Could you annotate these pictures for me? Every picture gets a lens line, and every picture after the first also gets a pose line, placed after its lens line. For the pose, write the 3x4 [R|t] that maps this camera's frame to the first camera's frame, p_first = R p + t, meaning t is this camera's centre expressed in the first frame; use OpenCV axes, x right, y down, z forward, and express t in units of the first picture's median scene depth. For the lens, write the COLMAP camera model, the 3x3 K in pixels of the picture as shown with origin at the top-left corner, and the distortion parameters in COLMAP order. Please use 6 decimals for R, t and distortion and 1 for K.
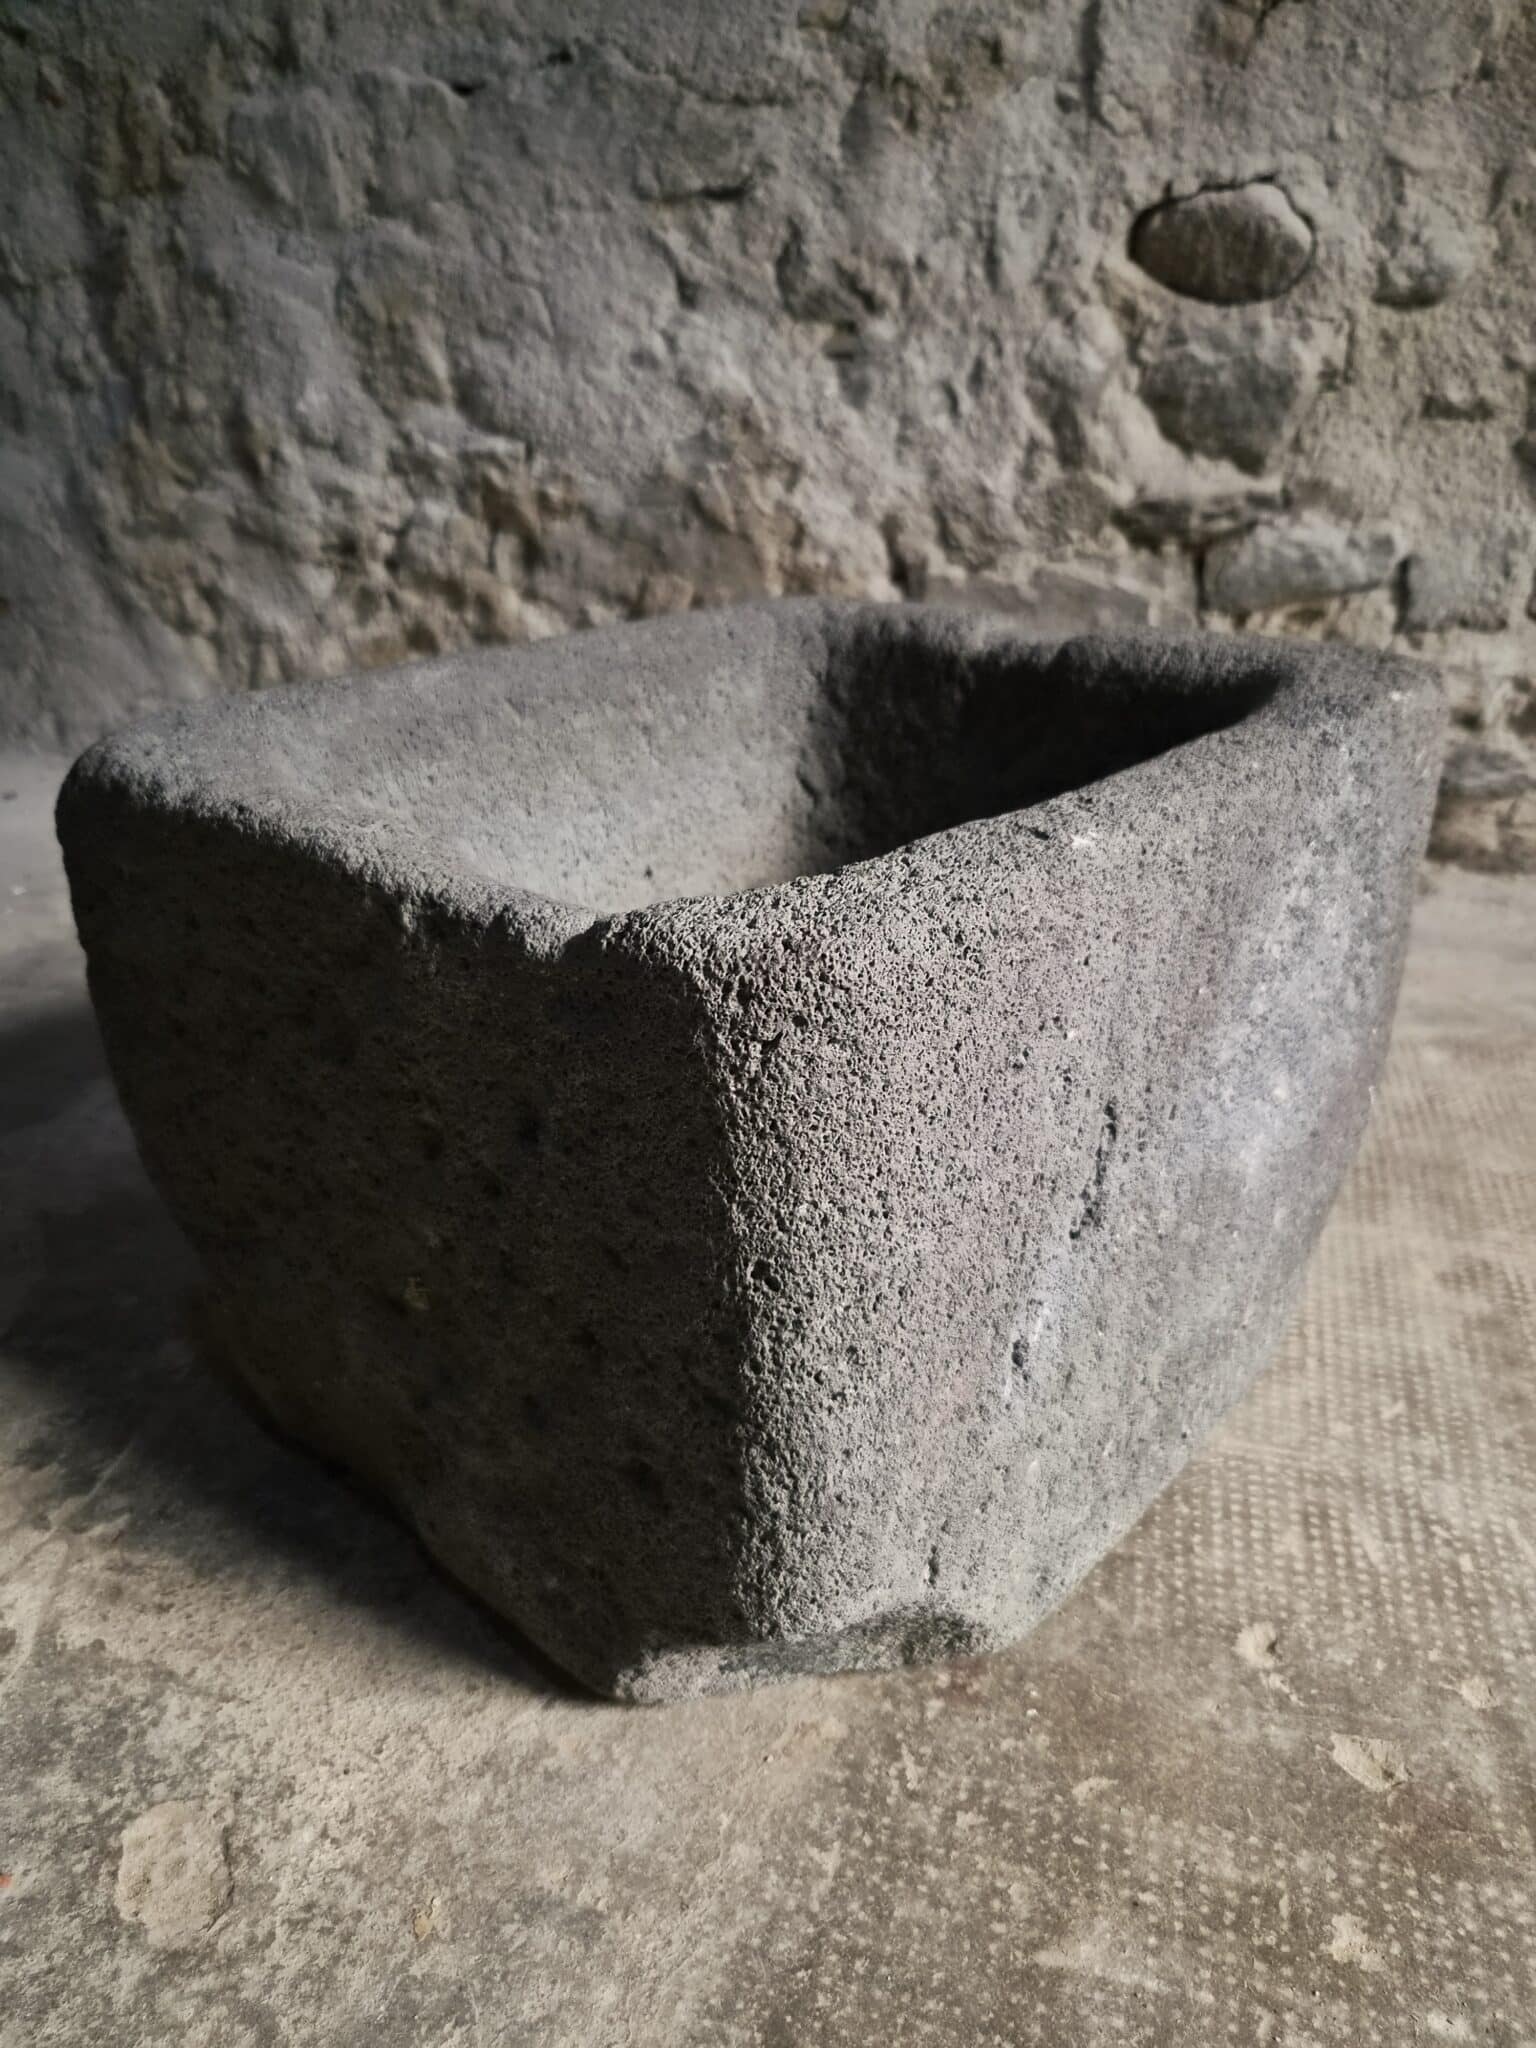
lens RADIAL K [[1404.3, 0, 805.5], [0, 1404.3, 1009.0], [0, 0, 1]] dist [0.053122, -0.044284]
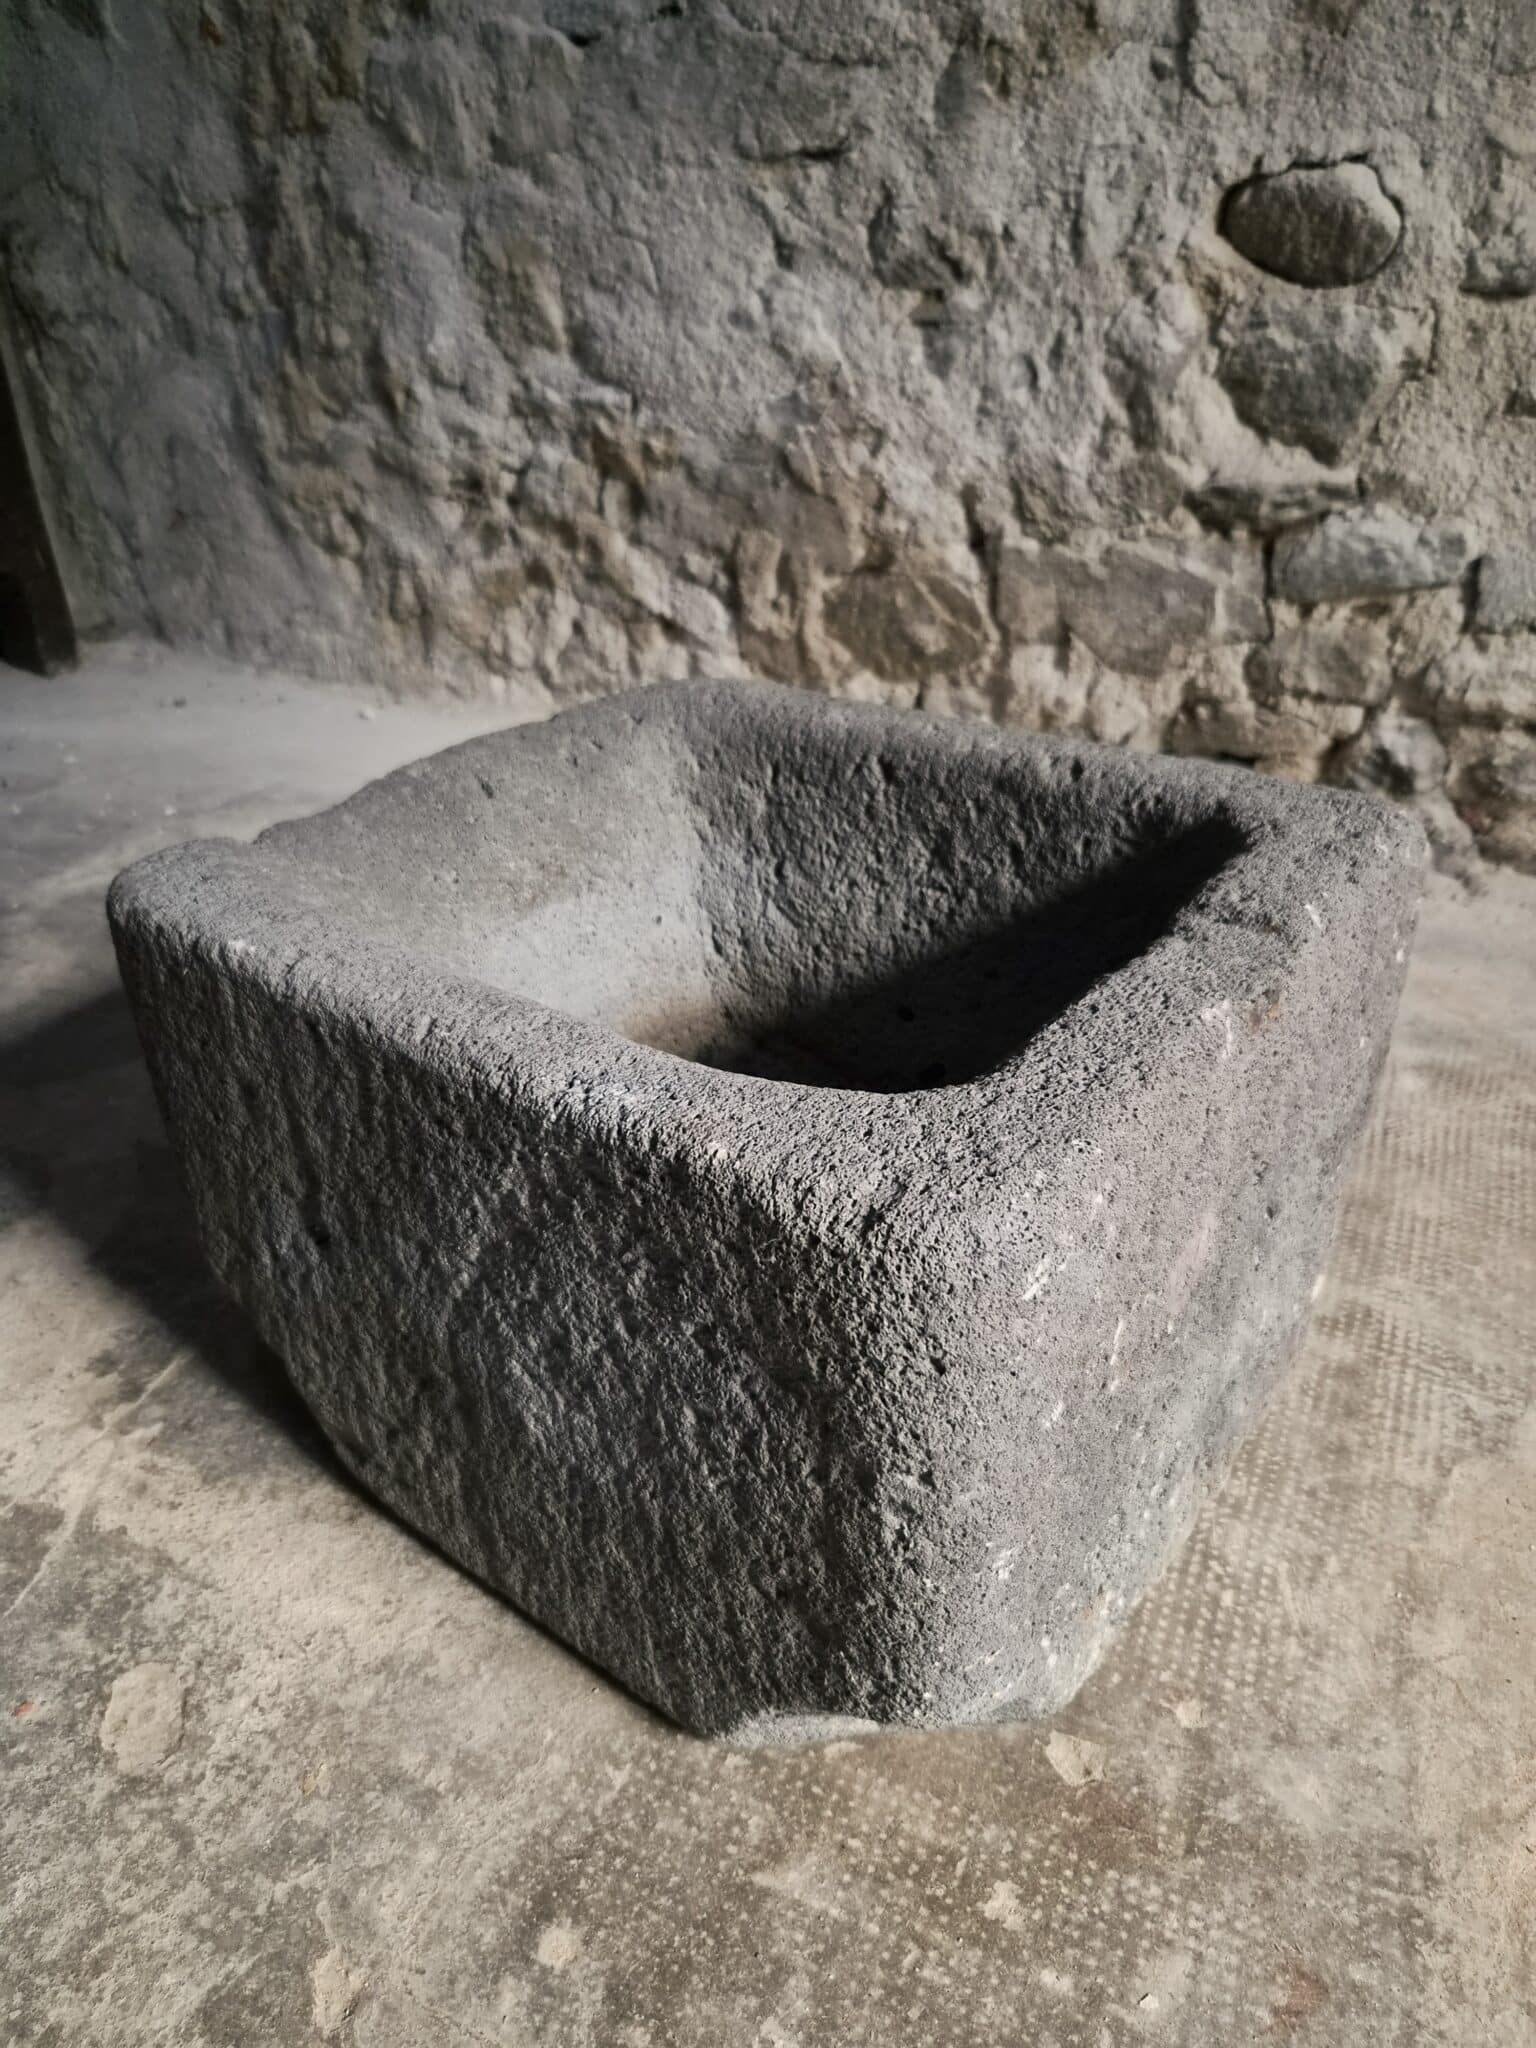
lens RADIAL K [[1404.3, 0, 794.3], [0, 1404.3, 1017.8], [0, 0, 1]] dist [0.053122, -0.044284]
pose [[0.988705, 0.072107, -0.131388, 0.105375], [-0.057179, 0.991829, 0.114043, -0.085820], [0.138537, -0.105242, 0.984749, -0.061328]]
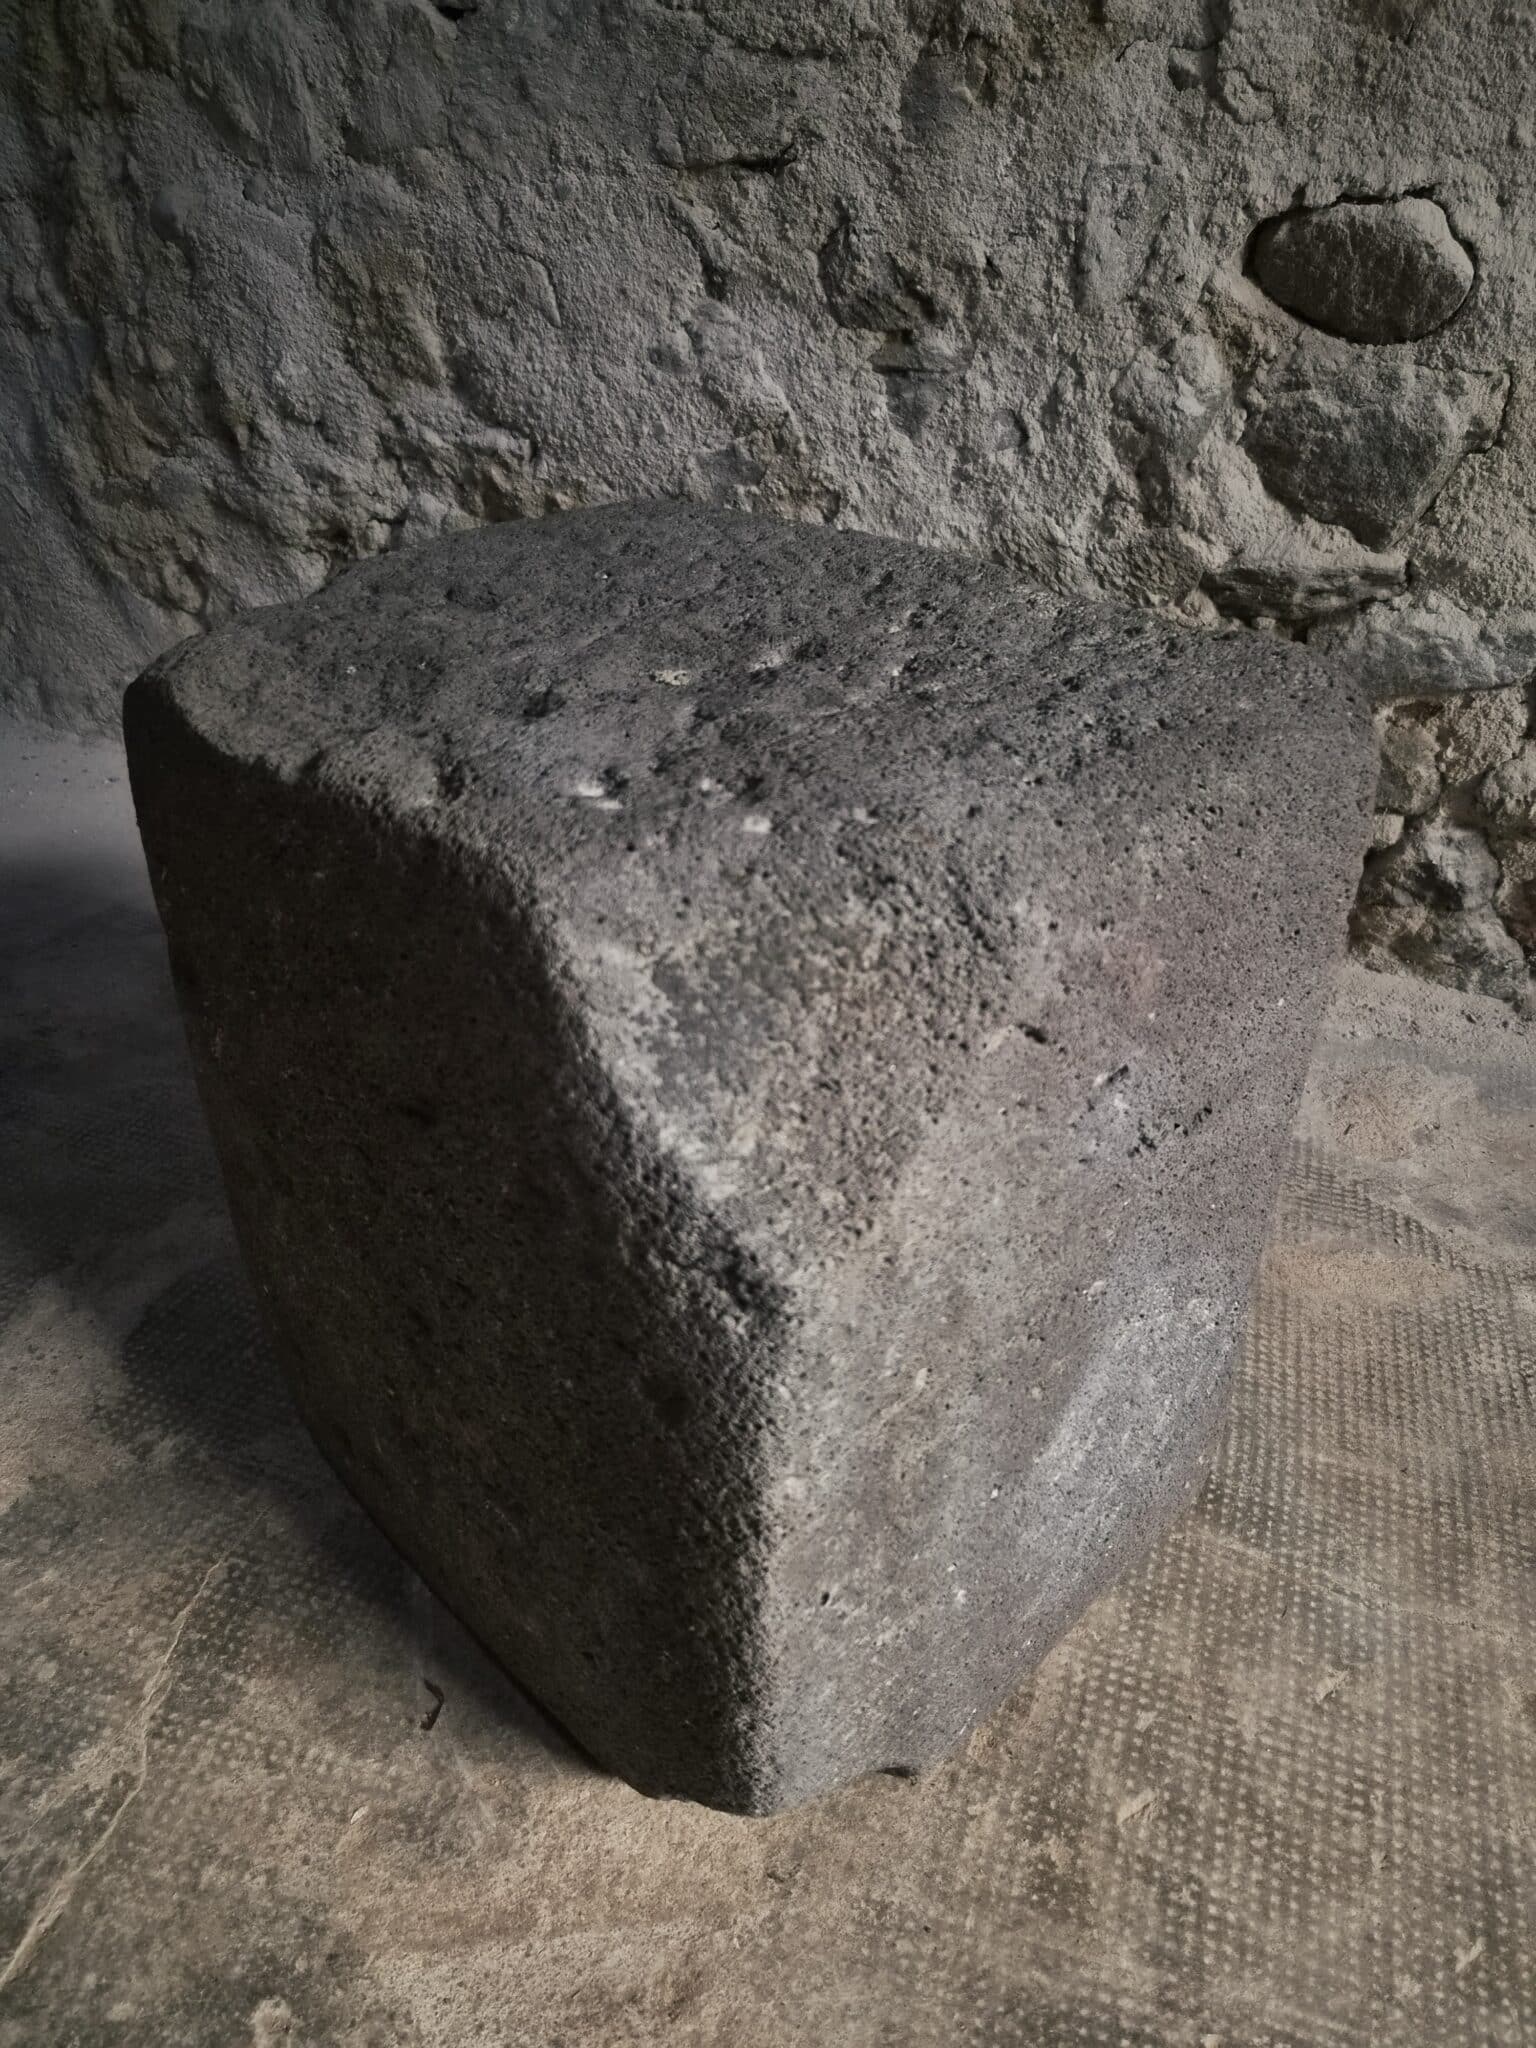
lens RADIAL K [[1404.3, 0, 797.3], [0, 1404.3, 1024.5], [0, 0, 1]] dist [0.053122, -0.044284]
pose [[0.998963, 0.032520, -0.031866, 0.007942], [-0.027728, 0.989660, 0.140729, -0.201559], [0.036113, -0.139699, 0.989535, 0.107975]]
